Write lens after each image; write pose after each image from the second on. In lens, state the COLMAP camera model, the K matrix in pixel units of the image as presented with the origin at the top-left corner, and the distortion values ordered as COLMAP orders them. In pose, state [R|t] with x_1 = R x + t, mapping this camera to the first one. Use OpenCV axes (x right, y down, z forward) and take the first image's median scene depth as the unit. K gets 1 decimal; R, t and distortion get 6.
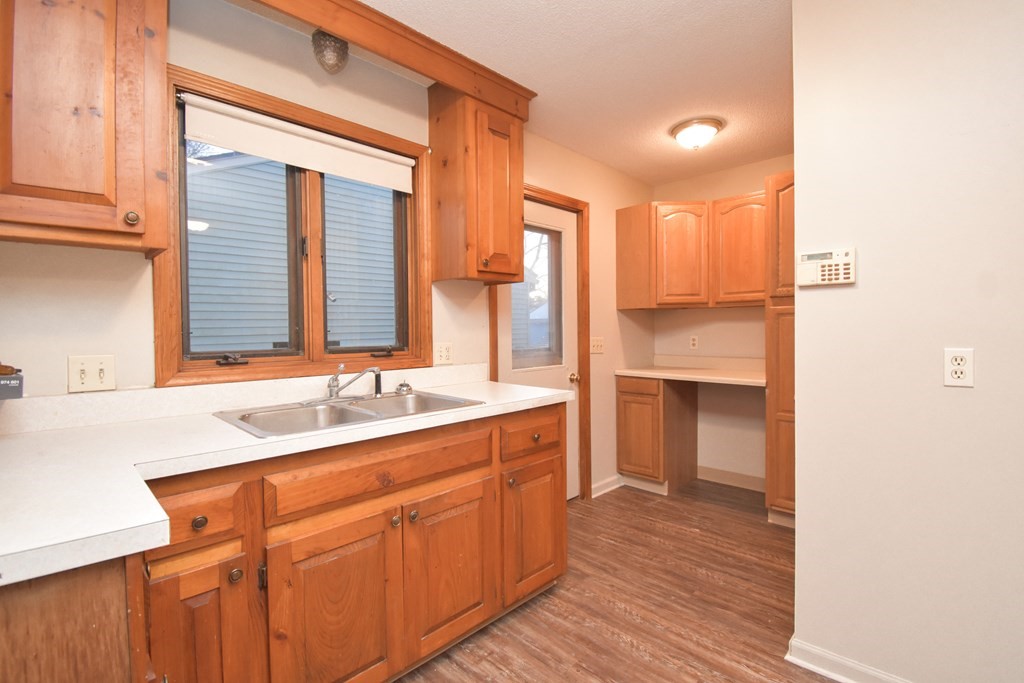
lens RADIAL K [[467.7, 0, 514.3], [0, 467.7, 338.9], [0, 0, 1]] dist [0.021684, -0.030742]
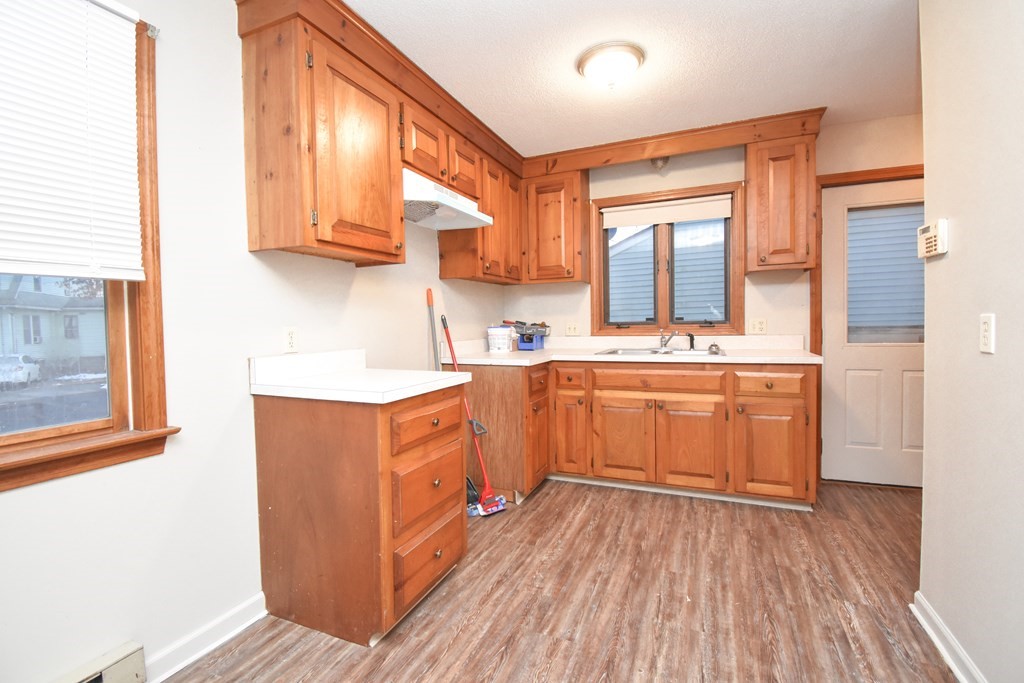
lens RADIAL K [[459.2, 0, 513.3], [0, 459.2, 337.1], [0, 0, 1]] dist [0.021980, -0.029165]
pose [[0.366592, 0.029774, -0.929905, 1.111462], [-0.005349, 0.999539, 0.029895, 0.034810], [0.930366, -0.005985, 0.366582, -0.214290]]
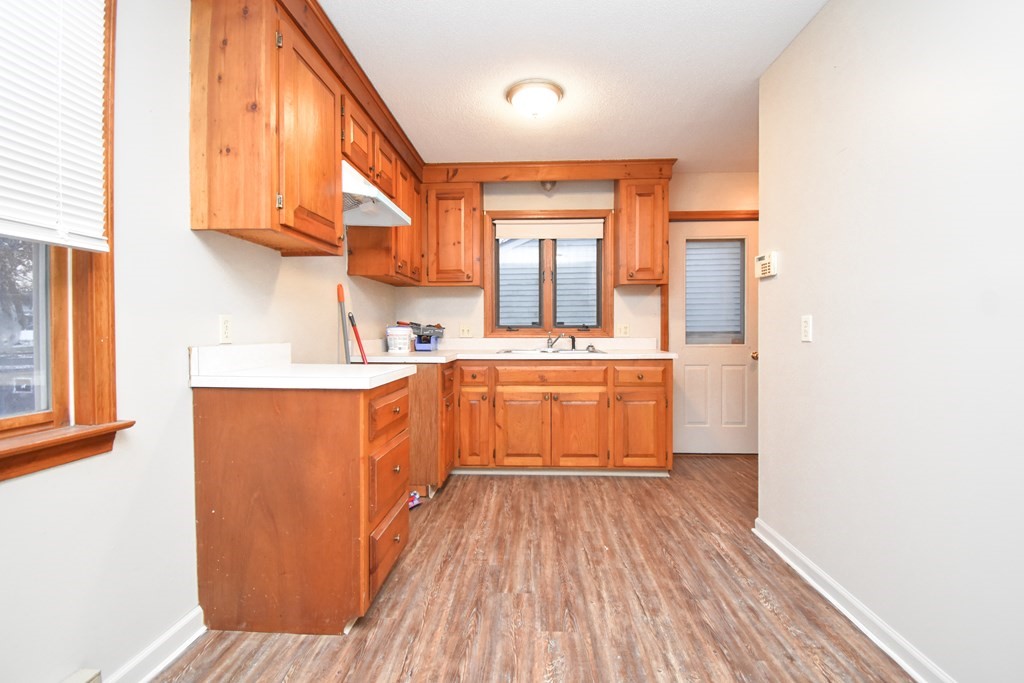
lens RADIAL K [[467.7, 0, 514.3], [0, 467.7, 338.9], [0, 0, 1]] dist [0.021684, -0.030742]
pose [[0.670169, 0.017823, -0.741994, 1.081541], [-0.020205, 0.999779, 0.005766, 0.078735], [0.741933, 0.011128, 0.670381, -0.522323]]
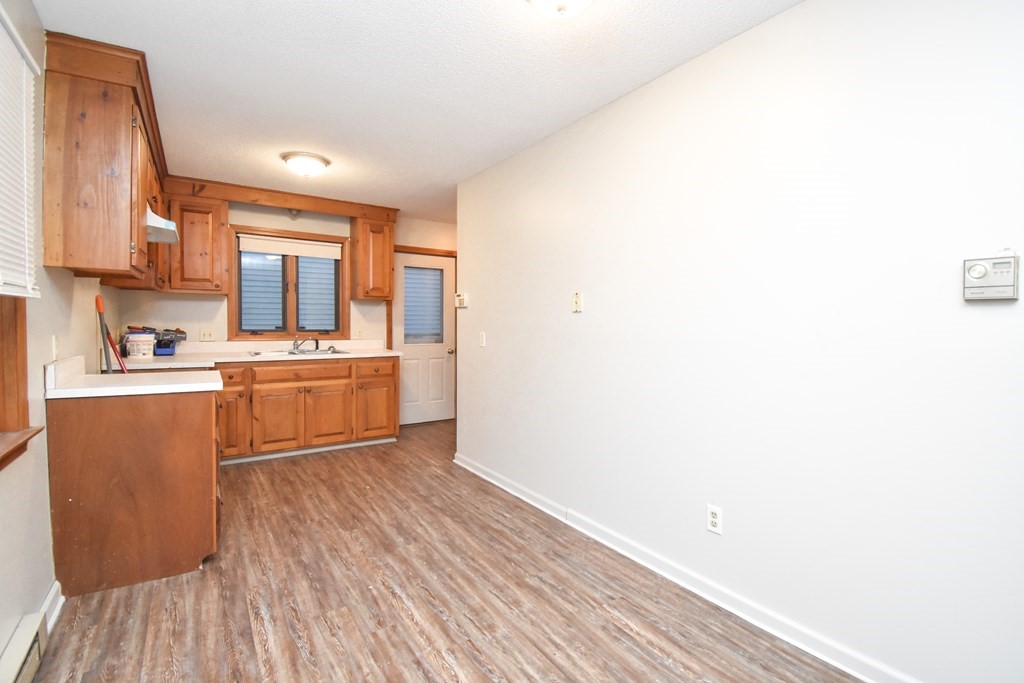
lens RADIAL K [[467.7, 0, 514.3], [0, 467.7, 338.9], [0, 0, 1]] dist [0.021684, -0.030742]
pose [[0.980042, 0.023700, -0.197372, 1.250758], [-0.021519, 0.999681, 0.013188, 0.014496], [0.197622, -0.008677, 0.980240, -1.205943]]
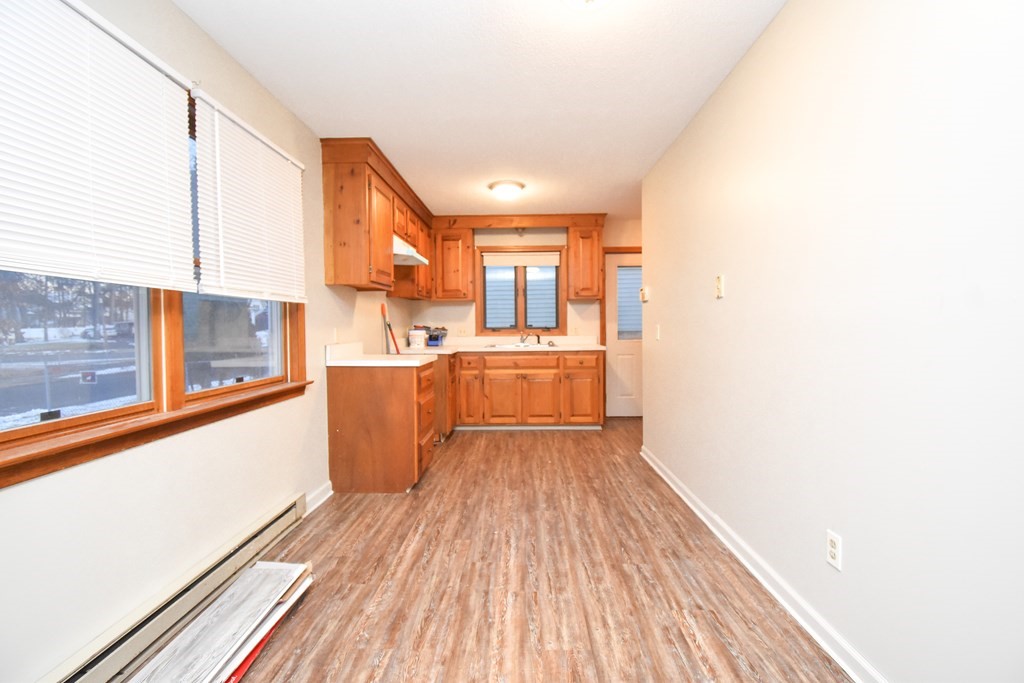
lens RADIAL K [[454.2, 0, 511.0], [0, 454.2, 336.9], [0, 0, 1]] dist [0.019000, -0.027527]
pose [[0.683707, 0.019281, -0.729502, 1.708016], [-0.013284, 0.999814, 0.013975, 0.047164], [0.729636, 0.000136, 0.683836, -1.039385]]
